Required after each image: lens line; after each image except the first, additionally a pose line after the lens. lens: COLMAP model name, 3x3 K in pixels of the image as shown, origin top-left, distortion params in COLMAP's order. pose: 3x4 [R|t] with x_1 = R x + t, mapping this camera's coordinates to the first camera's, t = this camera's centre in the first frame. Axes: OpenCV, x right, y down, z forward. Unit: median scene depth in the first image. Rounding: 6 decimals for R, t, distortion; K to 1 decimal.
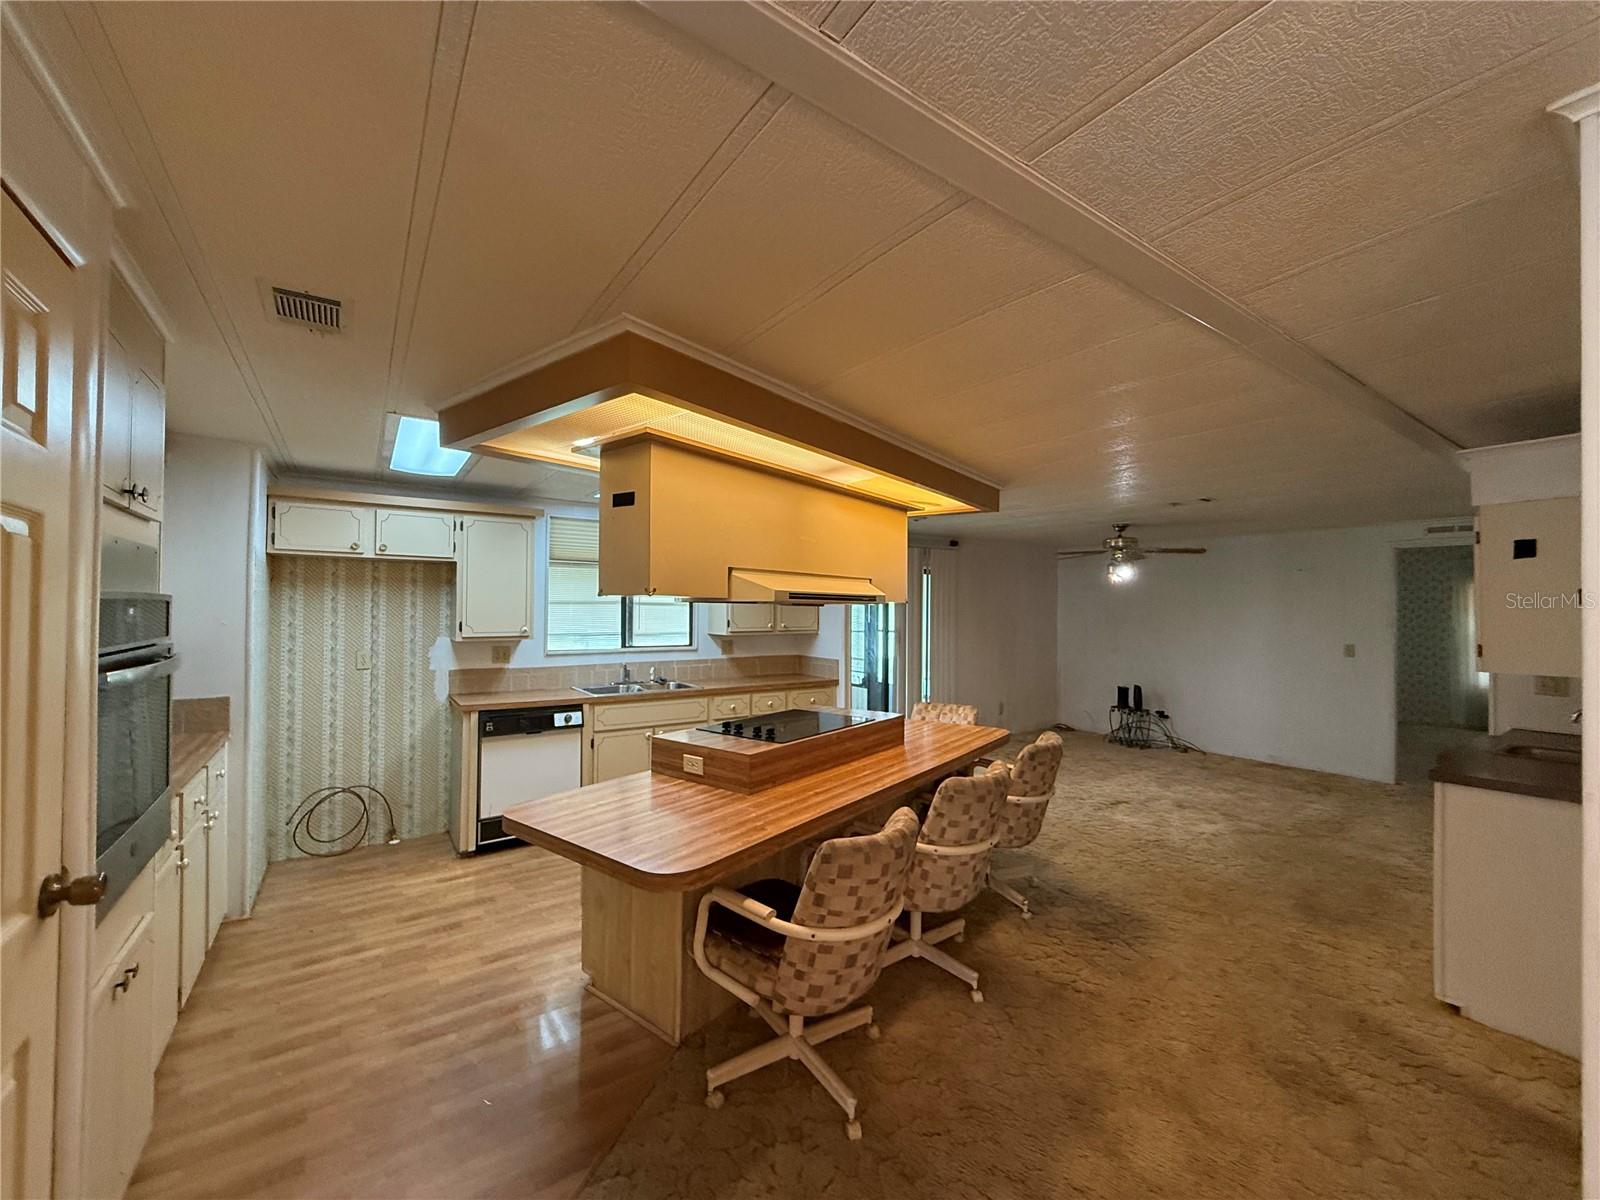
lens RADIAL K [[635.1, 0, 796.7], [0, 635.1, 605.2], [0, 0, 1]] dist [0.000441, 0.000589]
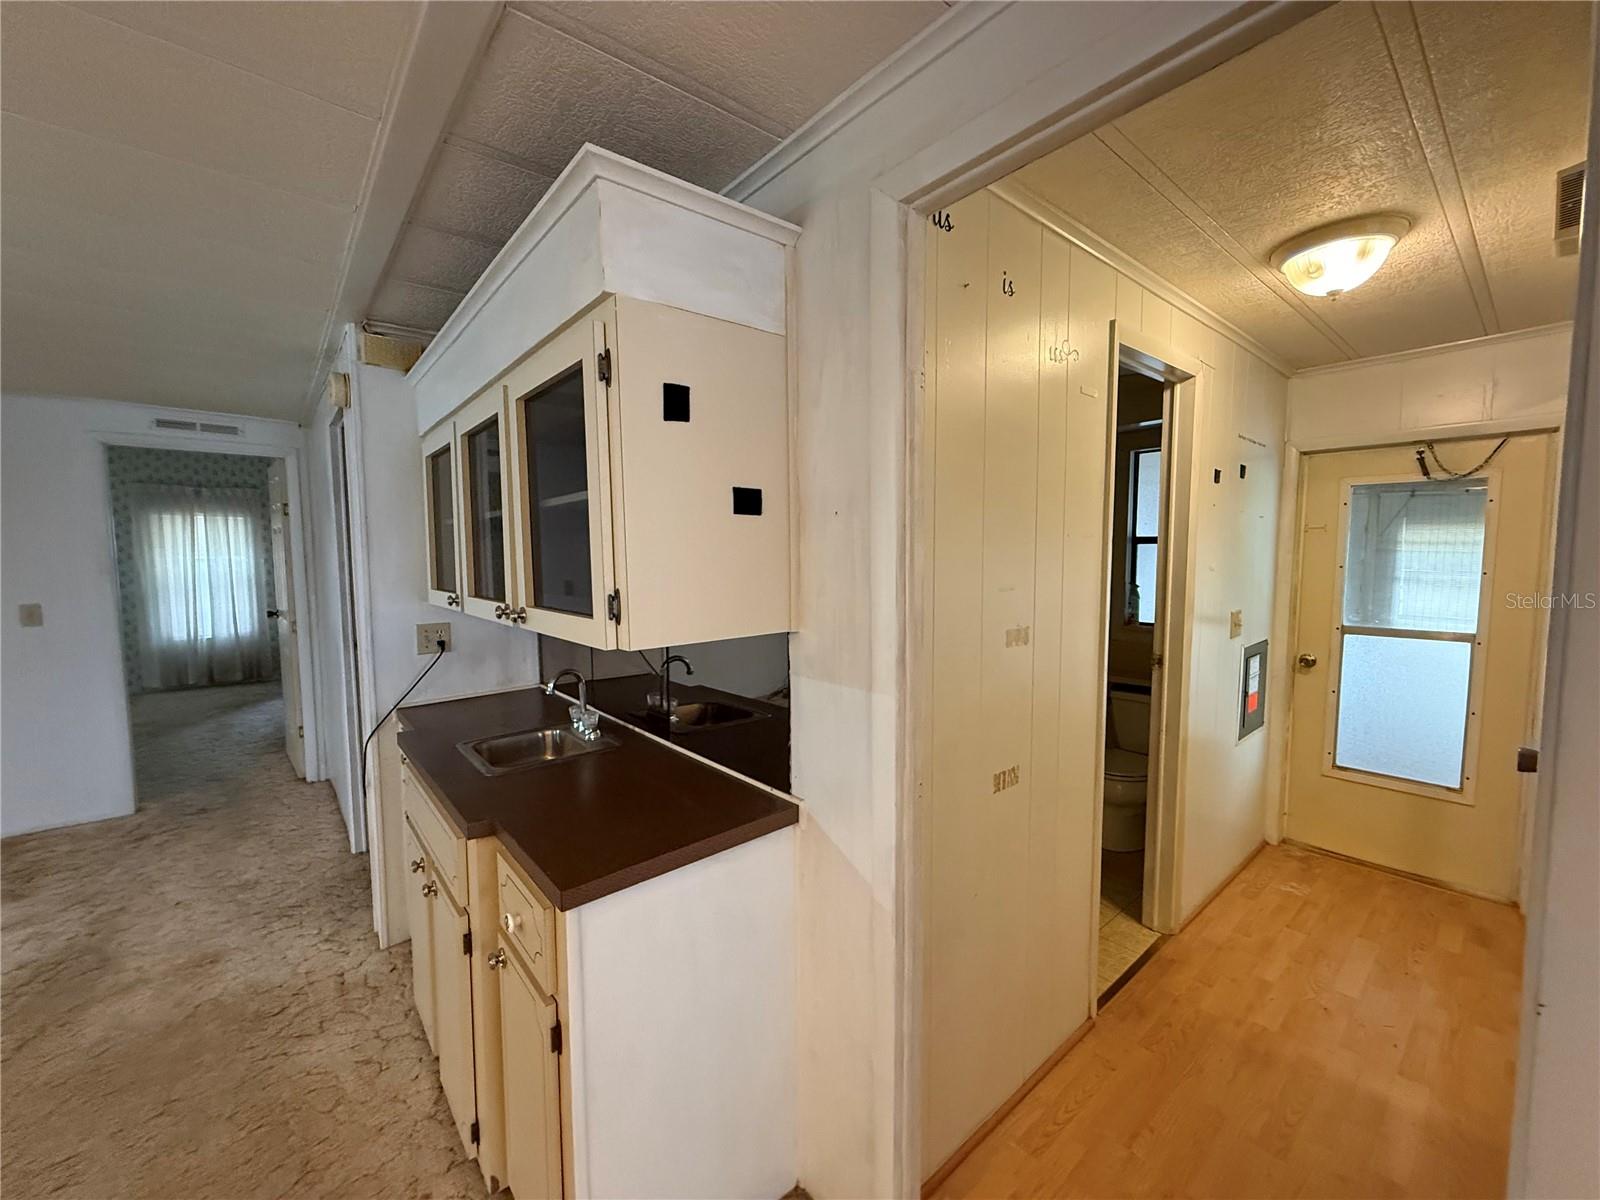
lens RADIAL K [[635.1, 0, 803.3], [0, 635.1, 598.4], [0, 0, 1]] dist [0.000441, 0.000589]
pose [[-0.101605, -0.080886, 0.991531, 0.246210], [-0.001227, 0.996699, 0.081182, 0.009772], [-0.994824, 0.007032, -0.101369, 0.386462]]
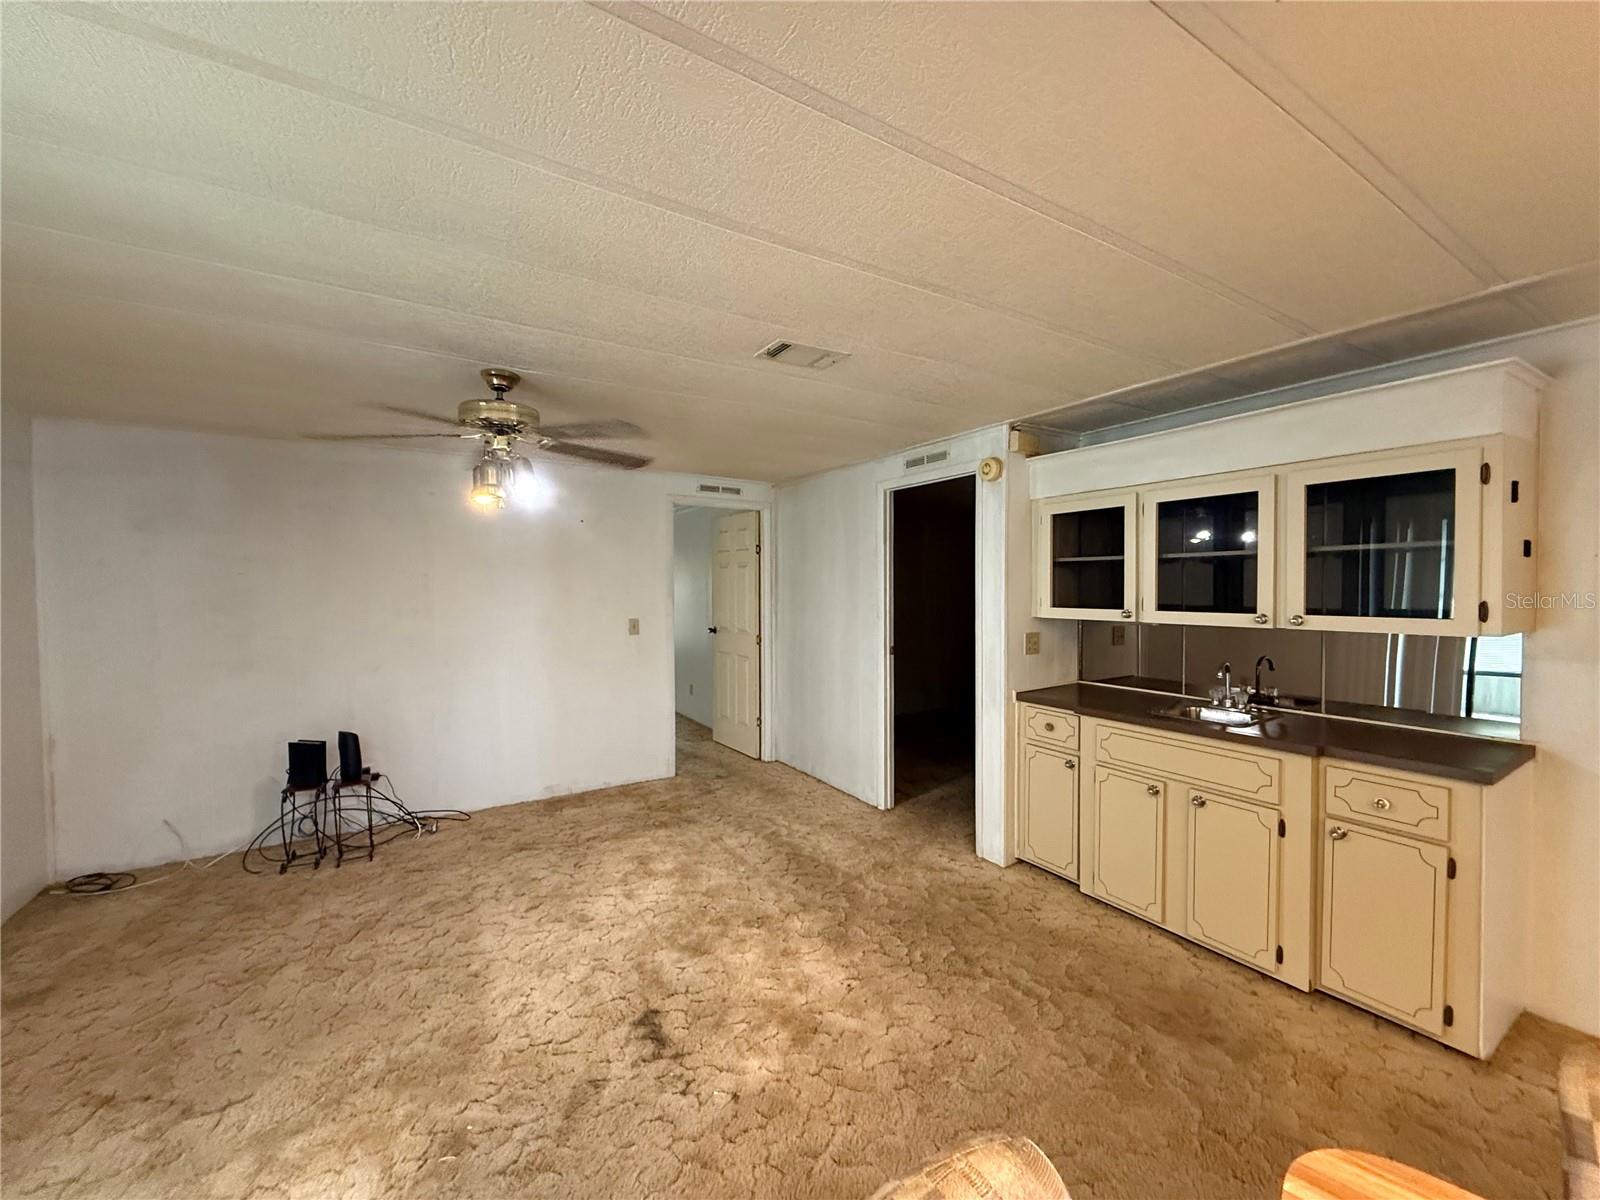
lens RADIAL K [[635.1, 0, 801.7], [0, 635.1, 611.3], [0, 0, 1]] dist [0.000441, 0.000589]
pose [[0.053032, -0.054735, 0.997092, 0.090912], [-0.002092, 0.998488, 0.054923, 0.007476], [-0.998591, -0.004999, 0.052837, 0.783619]]
